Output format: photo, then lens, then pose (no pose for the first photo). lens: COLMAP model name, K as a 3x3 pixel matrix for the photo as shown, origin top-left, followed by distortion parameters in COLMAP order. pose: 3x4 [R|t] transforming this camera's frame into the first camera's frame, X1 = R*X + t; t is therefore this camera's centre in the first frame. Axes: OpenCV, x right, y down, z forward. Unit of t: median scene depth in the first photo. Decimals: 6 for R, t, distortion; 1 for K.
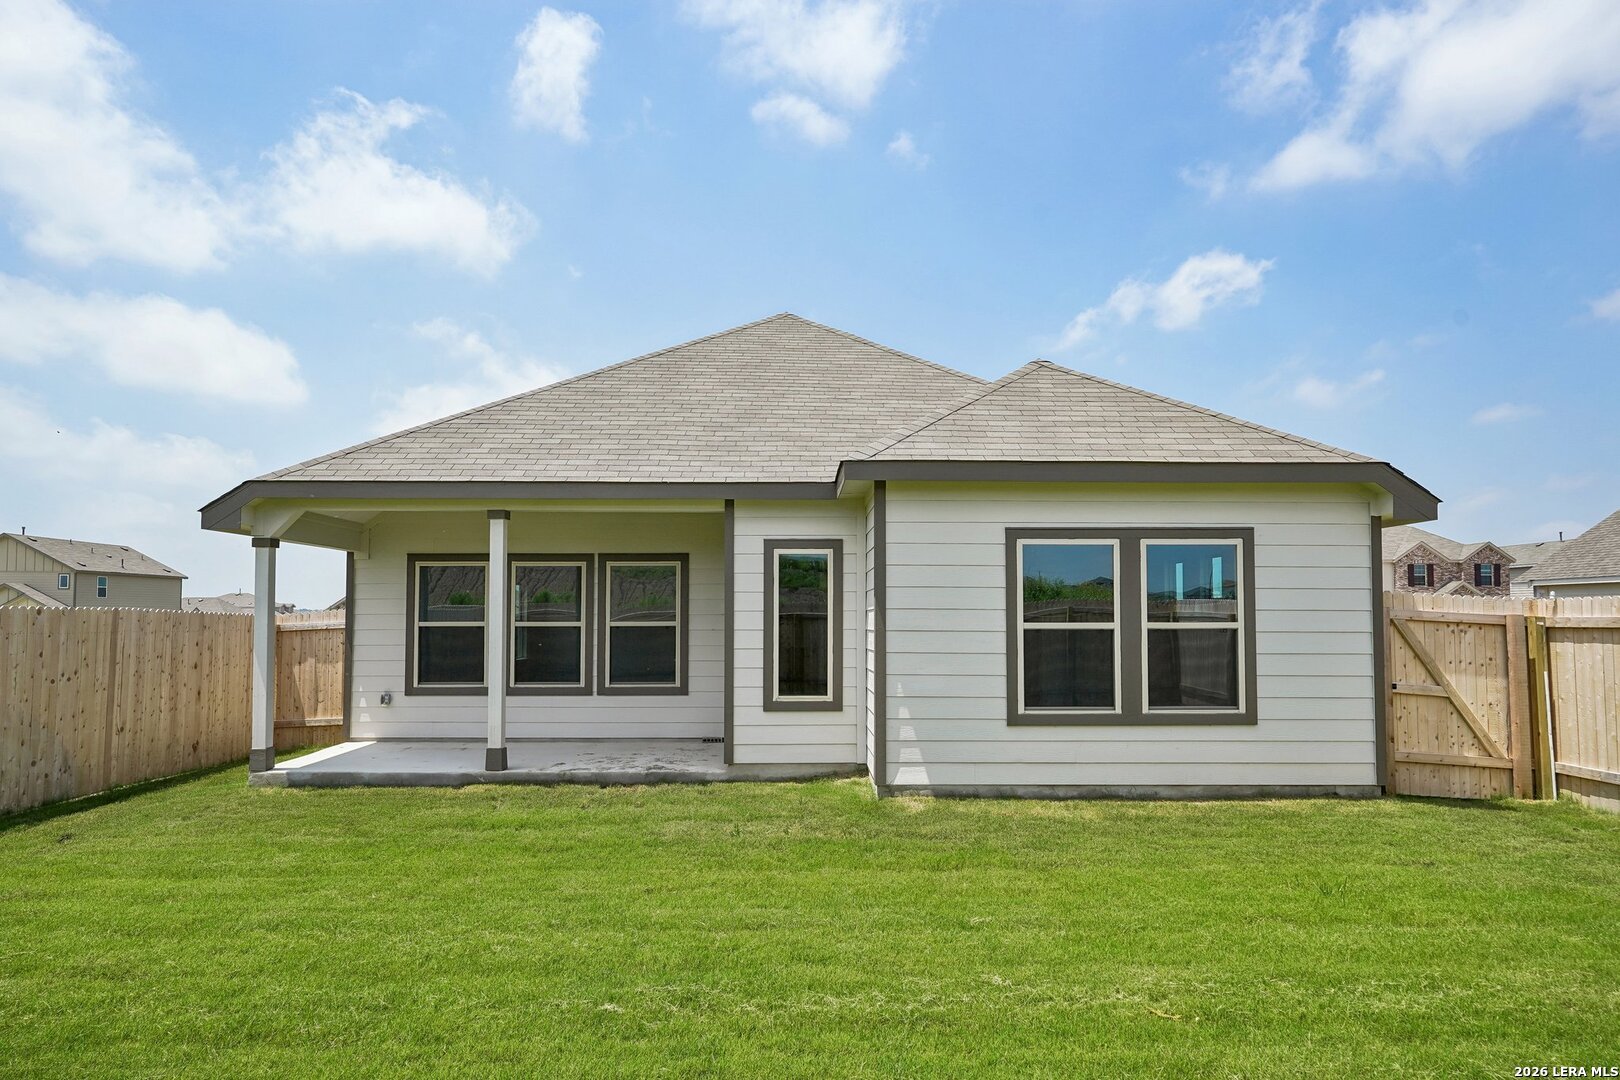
lens RADIAL K [[908.1, 0, 816.8], [0, 908.1, 514.7], [0, 0, 1]] dist [0.000543, 0.000671]
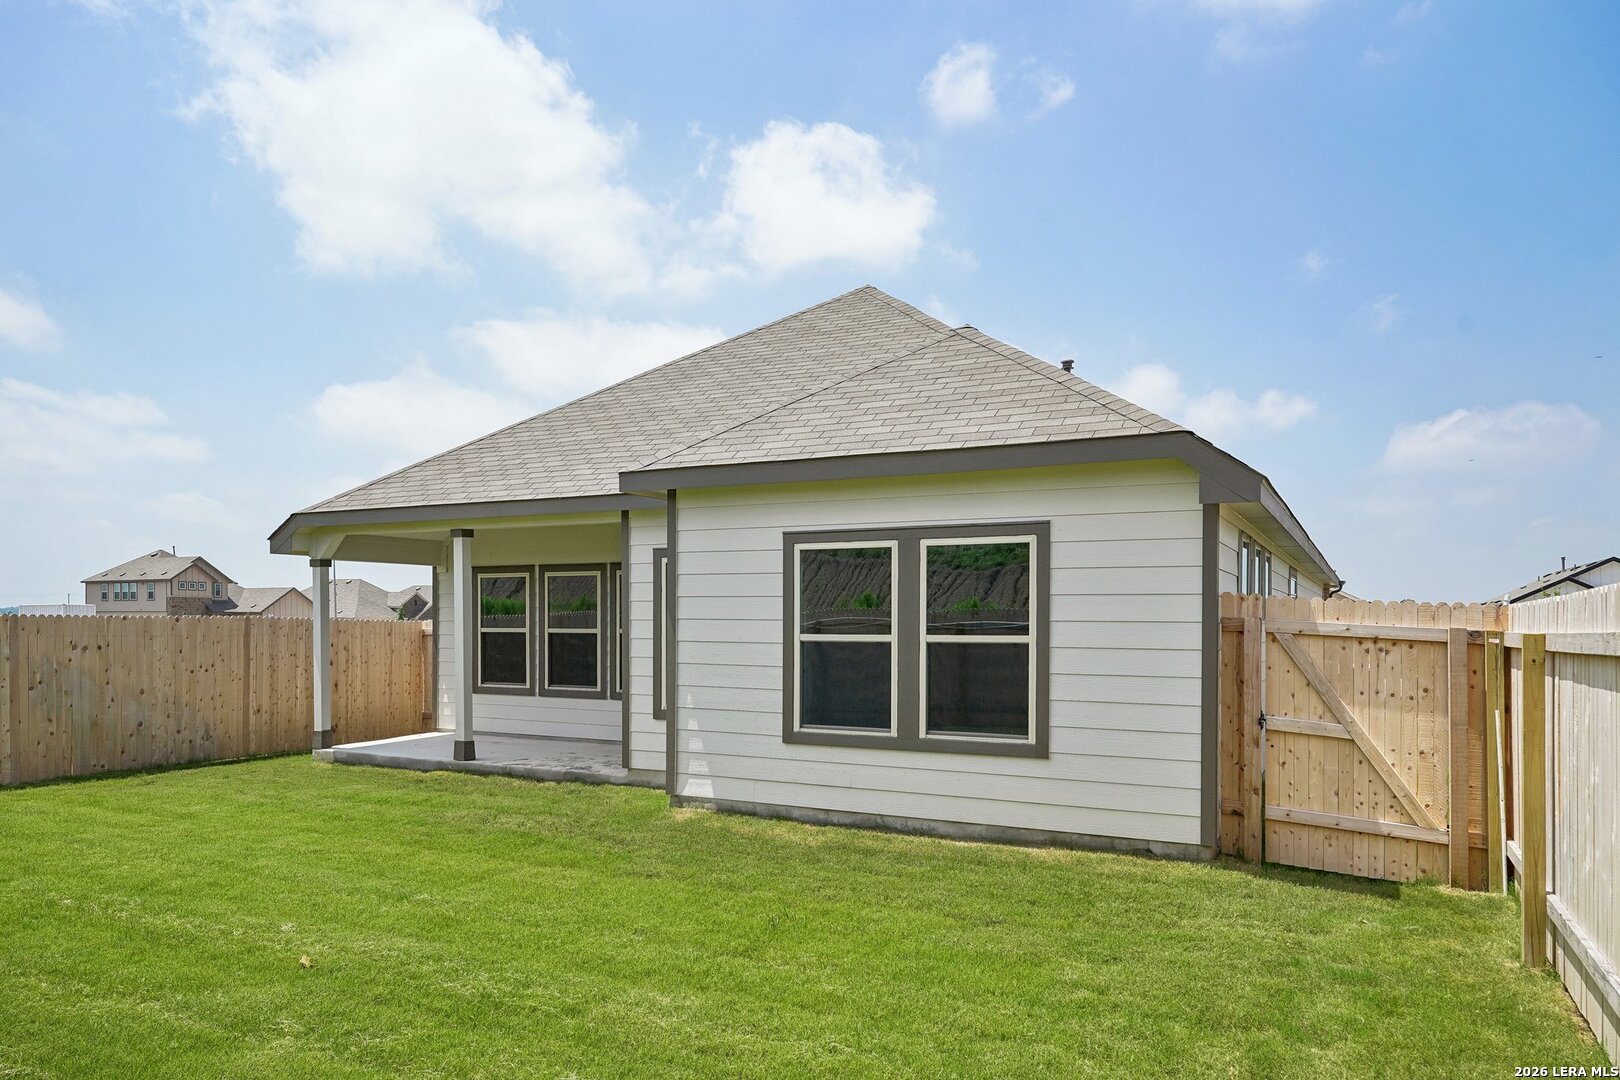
lens RADIAL K [[1088.3, 0, 810.0], [0, 1088.3, 540.0], [0, 0, 1]] dist [0.001674, 0.000804]
pose [[0.880740, -0.032392, -0.472491, 0.733461], [0.050918, 0.998352, 0.026472, -0.005685], [0.470855, -0.047374, 0.880938, 0.028657]]
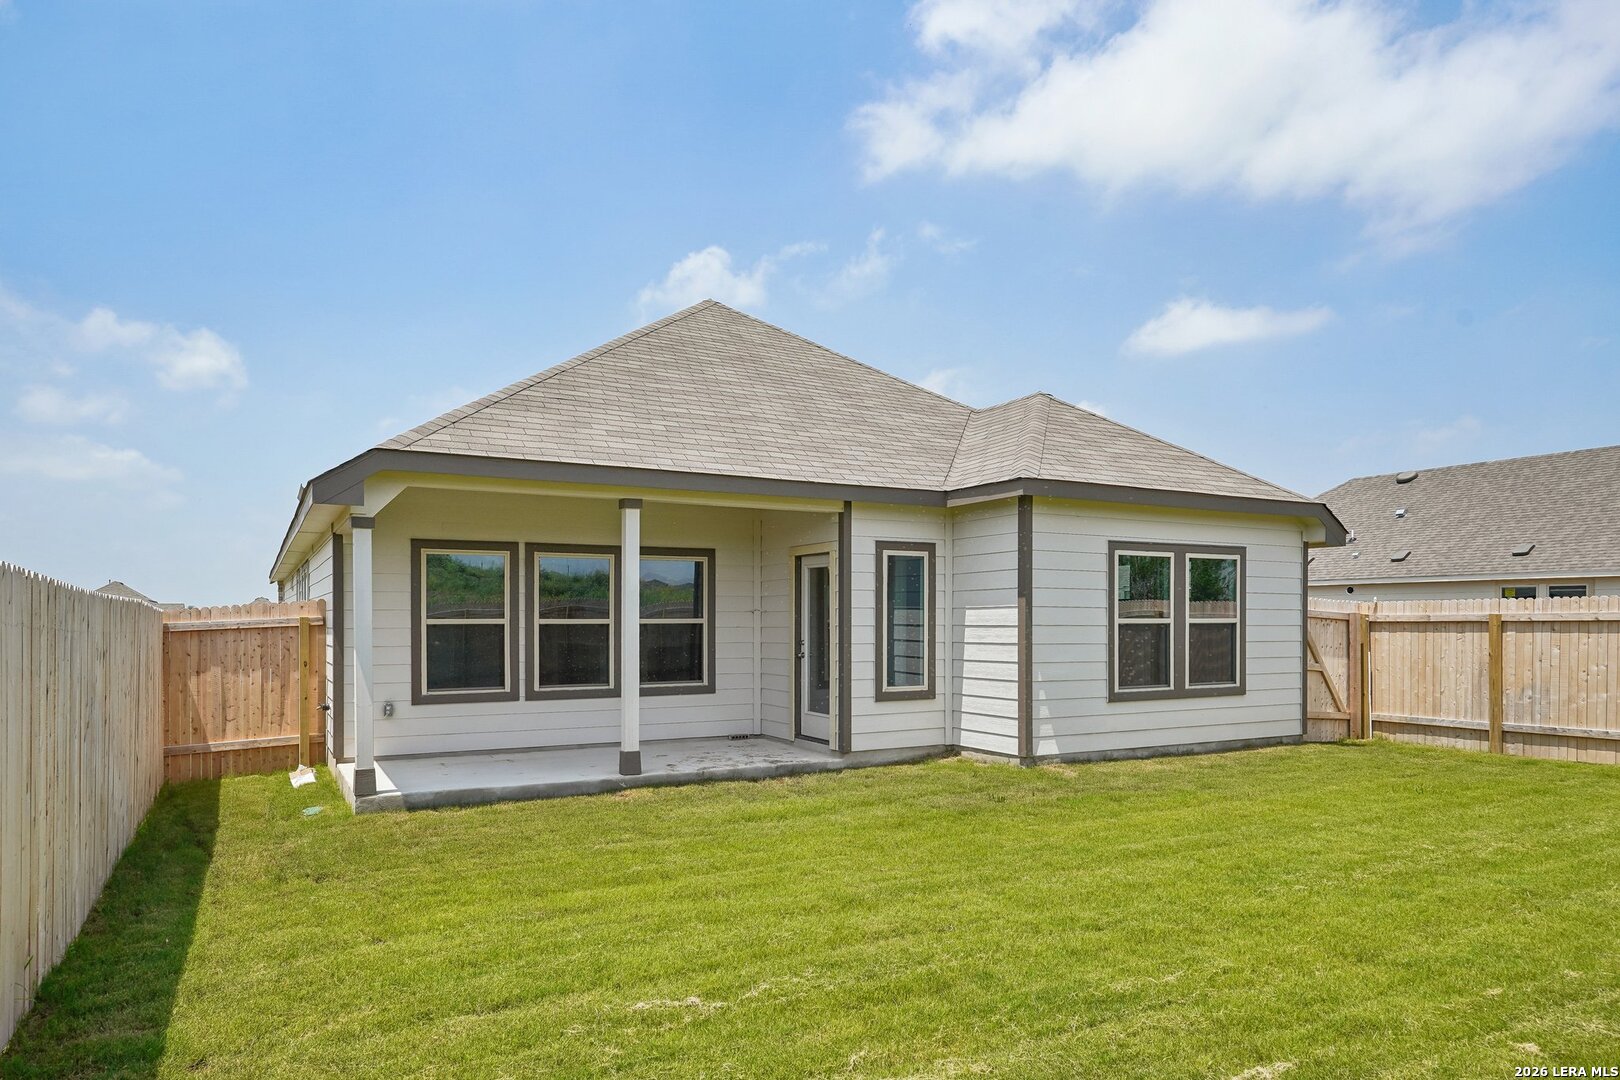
lens RADIAL K [[1016.4, 0, 810.0], [0, 1016.4, 540.0], [0, 0, 1]] dist [0.002272, 0.000837]
pose [[0.882407, 0.035706, 0.469131, -0.754376], [-0.053509, 0.998263, 0.024668, 0.001491], [-0.467435, -0.046870, 0.882784, -0.010544]]
